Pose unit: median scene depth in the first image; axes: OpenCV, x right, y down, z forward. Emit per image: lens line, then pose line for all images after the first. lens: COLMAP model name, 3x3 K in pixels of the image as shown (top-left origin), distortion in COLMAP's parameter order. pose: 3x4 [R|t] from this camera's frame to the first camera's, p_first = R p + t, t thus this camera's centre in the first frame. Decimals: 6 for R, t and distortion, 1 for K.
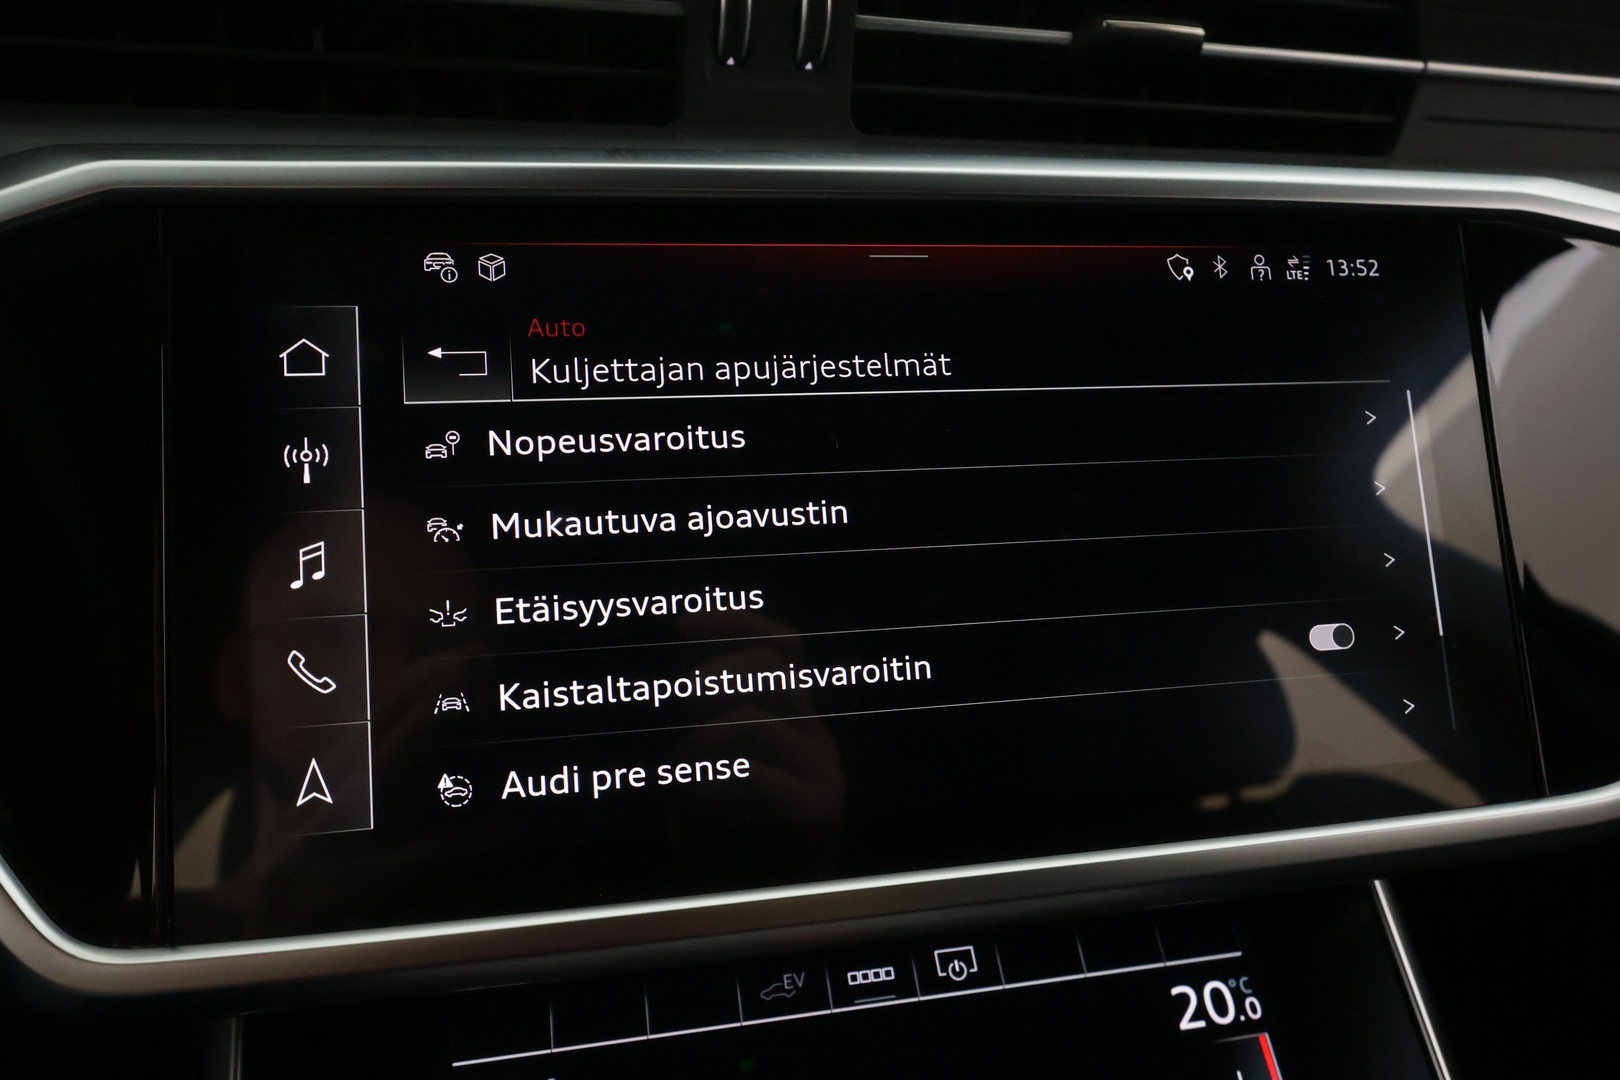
lens RADIAL K [[1178.3, 0, 810.0], [0, 1178.3, 540.0], [0, 0, 1]] dist [0.002327, 0.002243]
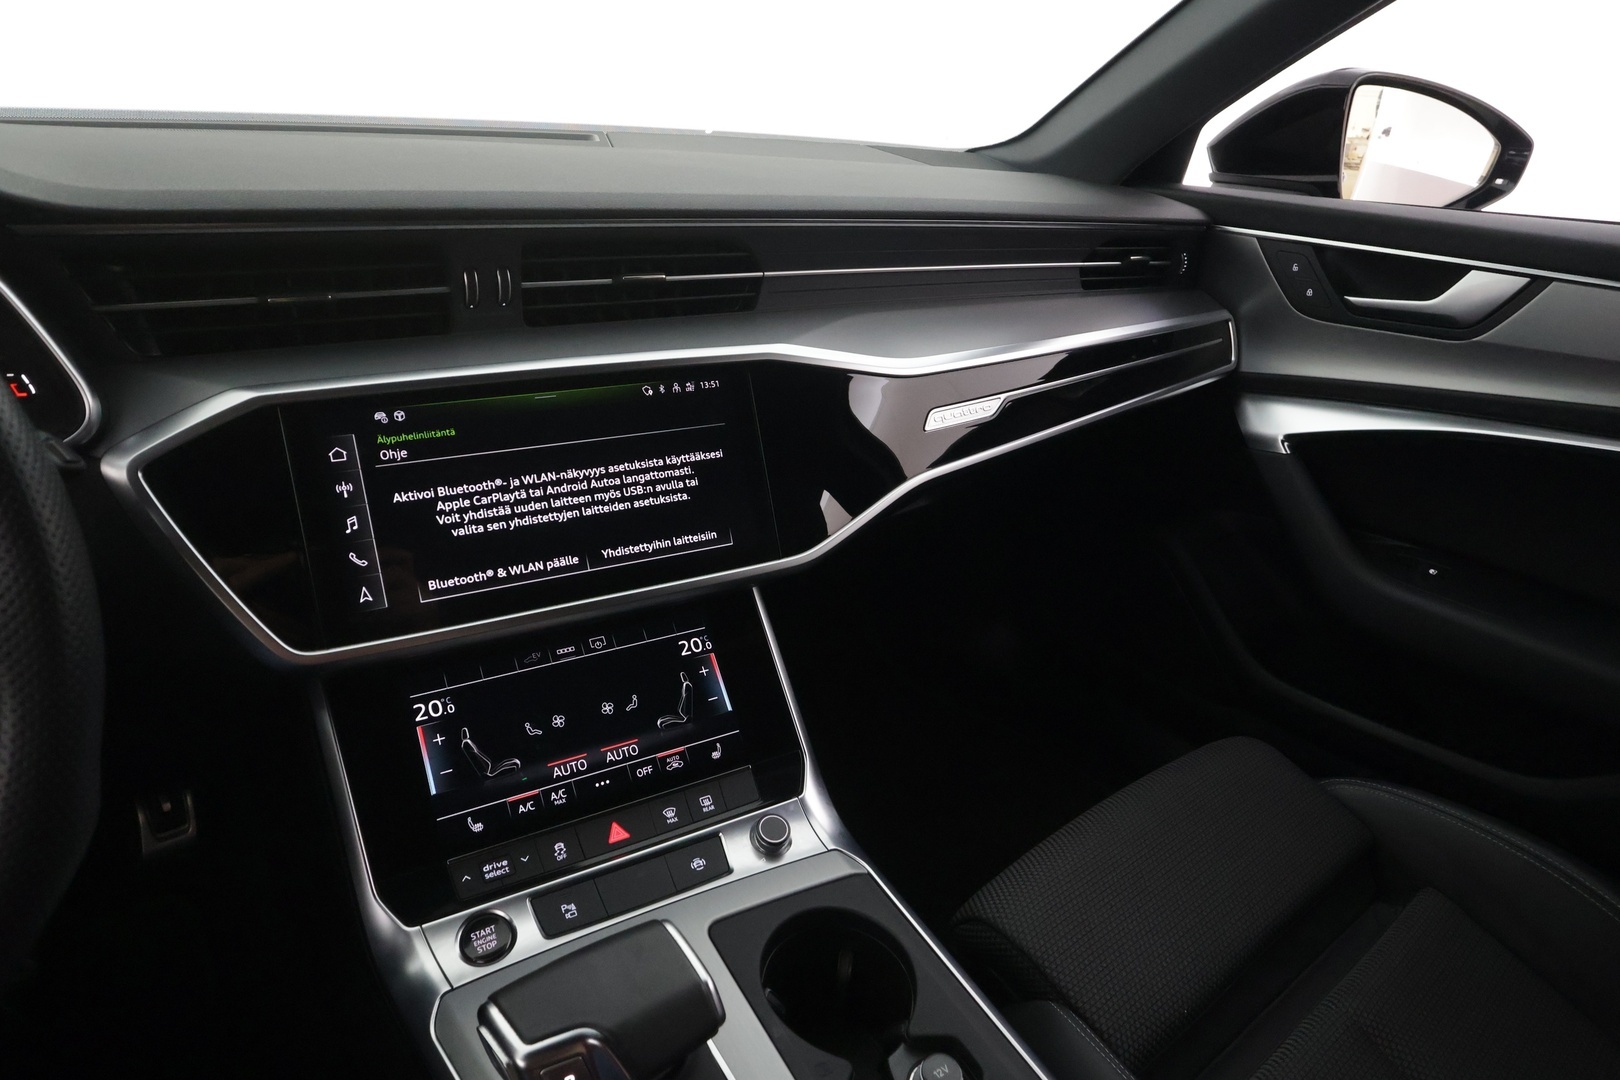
lens RADIAL K [[940.3, 0, 809.5], [0, 940.3, 543.5], [0, 0, 1]] dist [0.005286, 0.000591]
pose [[0.957718, -0.102963, 0.268653, 0.035697], [0.068266, 0.988428, 0.135463, -0.141854], [-0.279491, -0.111396, 0.953664, -1.306132]]
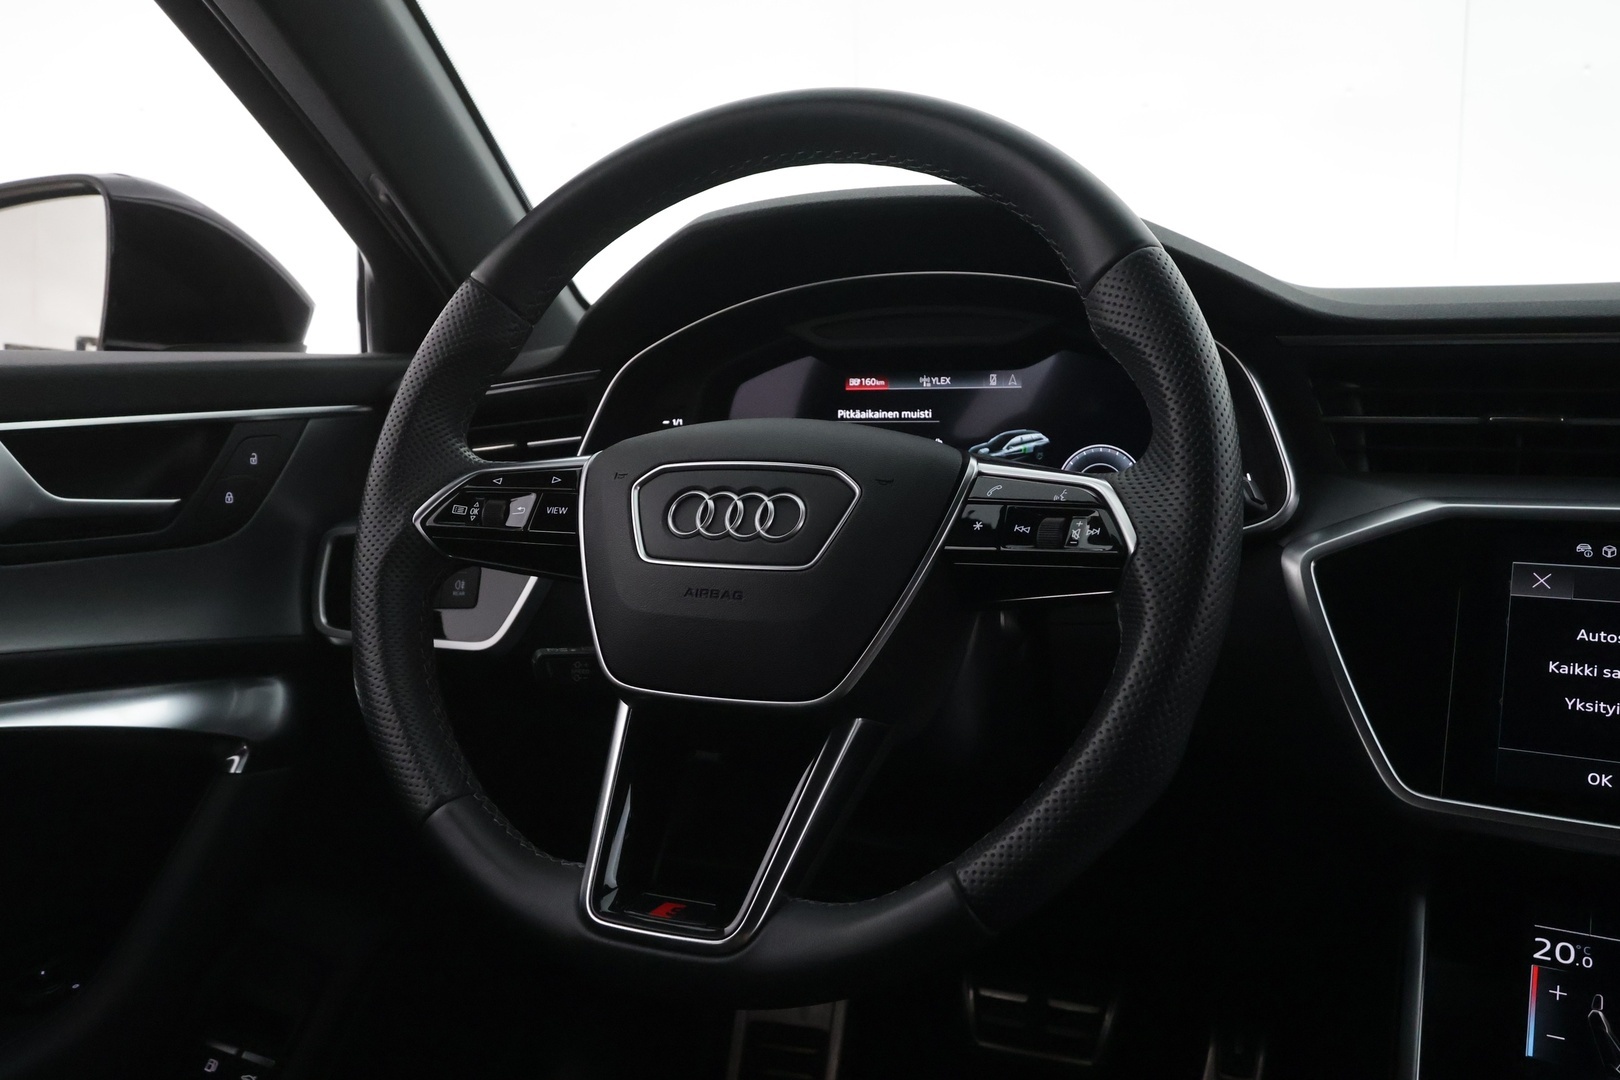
lens RADIAL K [[1279.8, 0, 814.3], [0, 1279.8, 556.6], [0, 0, 1]] dist [0.003910, 0.000636]
pose [[0.732668, 0.064964, -0.677479, 0.248746], [-0.189650, 0.975494, -0.111559, 0.303004], [0.653629, 0.210219, 0.727033, -1.576669]]
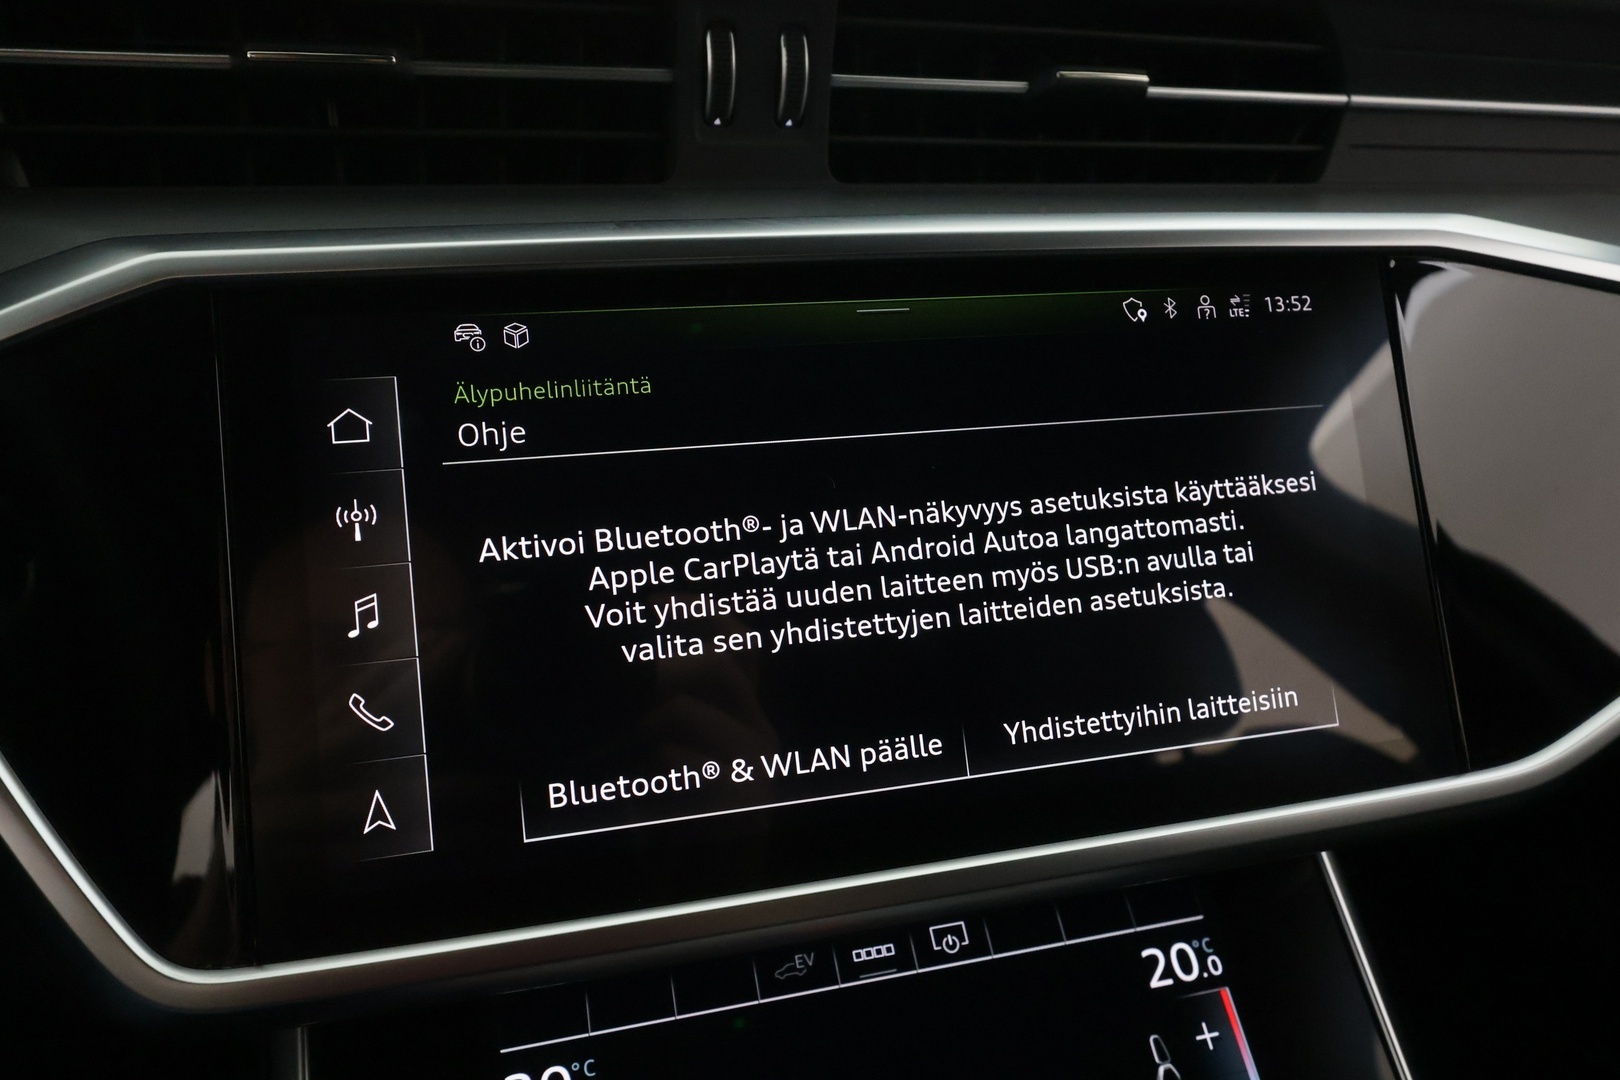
lens RADIAL K [[1137.2, 0, 810.0], [0, 1137.2, 540.0], [0, 0, 1]] dist [0.006788, 0.001031]
pose [[0.998931, -0.033428, 0.031919, -0.031445], [0.032655, 0.999168, 0.024435, -0.049671], [-0.032709, -0.023367, 0.999192, -0.062549]]
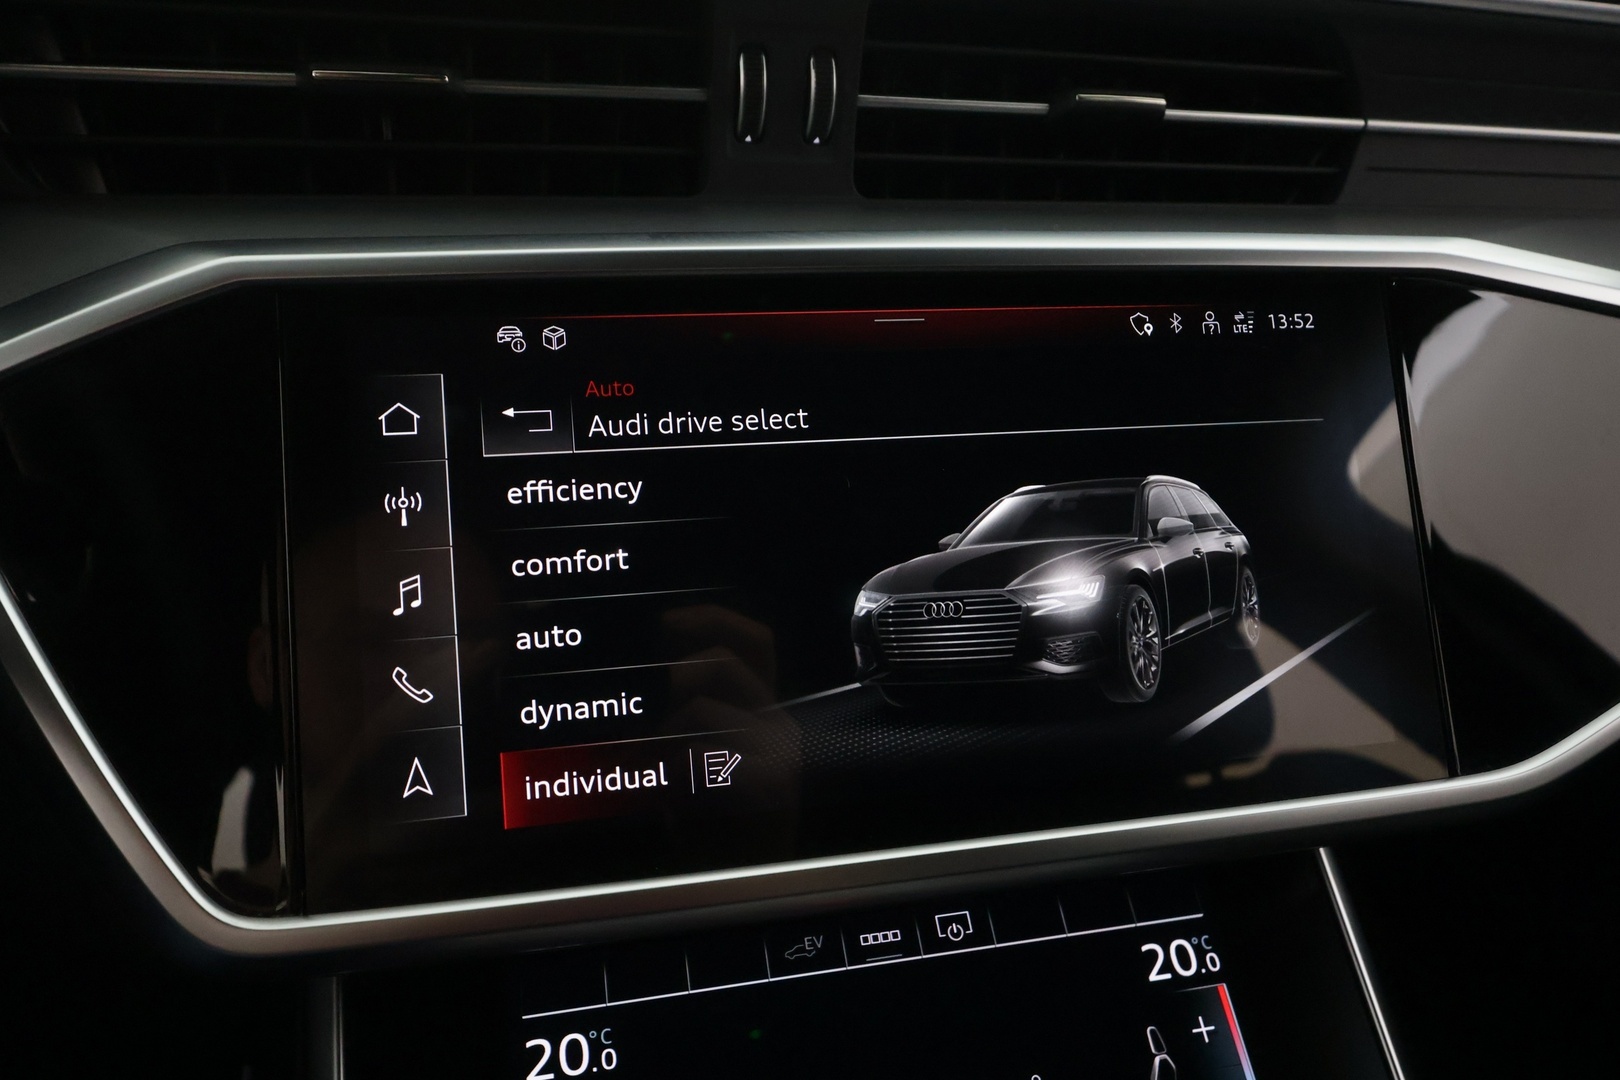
lens RADIAL K [[1162.3, 0, 811.0], [0, 1162.3, 542.4], [0, 0, 1]] dist [0.004693, 0.004225]
pose [[0.999912, -0.011445, 0.006779, -0.020756], [0.011359, 0.999856, 0.012576, -0.033684], [-0.006922, -0.012498, 0.999898, -0.140611]]
